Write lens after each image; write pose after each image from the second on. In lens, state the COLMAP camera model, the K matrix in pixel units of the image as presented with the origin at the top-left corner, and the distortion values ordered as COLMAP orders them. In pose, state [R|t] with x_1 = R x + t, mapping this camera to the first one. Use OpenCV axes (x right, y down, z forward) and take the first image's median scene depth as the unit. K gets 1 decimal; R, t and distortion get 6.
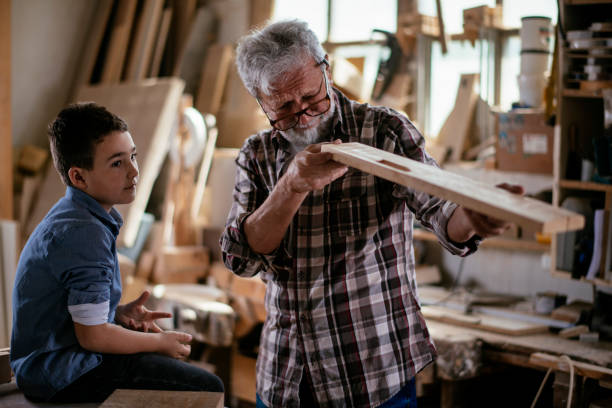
lens RADIAL K [[1025.2, 0, 307.7], [0, 1025.2, 208.2], [0, 0, 1]] dist [-0.151573, 0.000000]
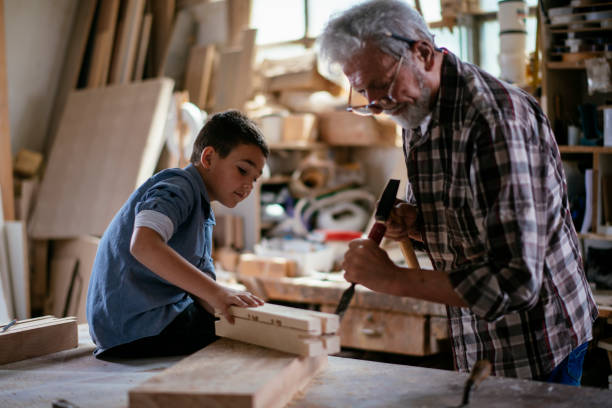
lens RADIAL K [[1025.2, 0, 302.9], [0, 1025.2, 202.1], [0, 0, 1]] dist [-0.151573, 0.000000]
pose [[0.996247, -0.053731, 0.067865, -0.076215], [0.055403, 0.998199, -0.022999, 0.035861], [-0.066507, 0.026673, 0.997429, -0.053793]]
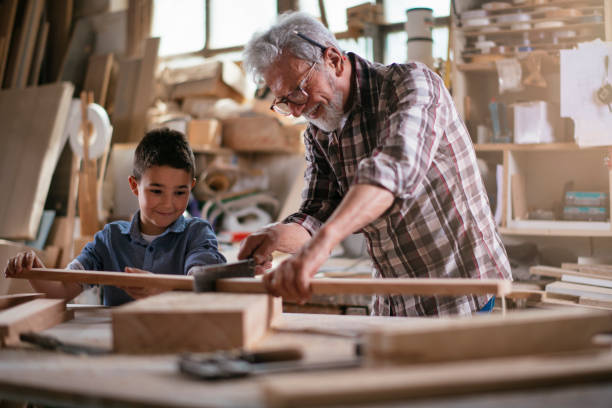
lens RADIAL K [[1025.2, 0, 303.2], [0, 1025.2, 200.5], [0, 0, 1]] dist [-0.151573, 0.000000]
pose [[0.975815, -0.029931, 0.216540, -0.138561], [0.047742, 0.995849, -0.077495, 0.094972], [-0.213322, 0.085959, 0.973193, -0.043410]]
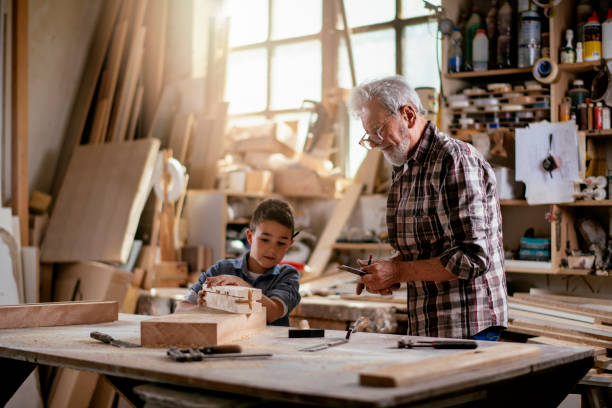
lens RADIAL K [[1025.2, 0, 306.6], [0, 1025.2, 204.0], [0, 0, 1]] dist [-0.151573, 0.000000]
pose [[0.994393, -0.013869, 0.104831, -0.083713], [0.023177, 0.995842, -0.088097, 0.087297], [-0.103174, 0.090033, 0.990580, -0.351231]]
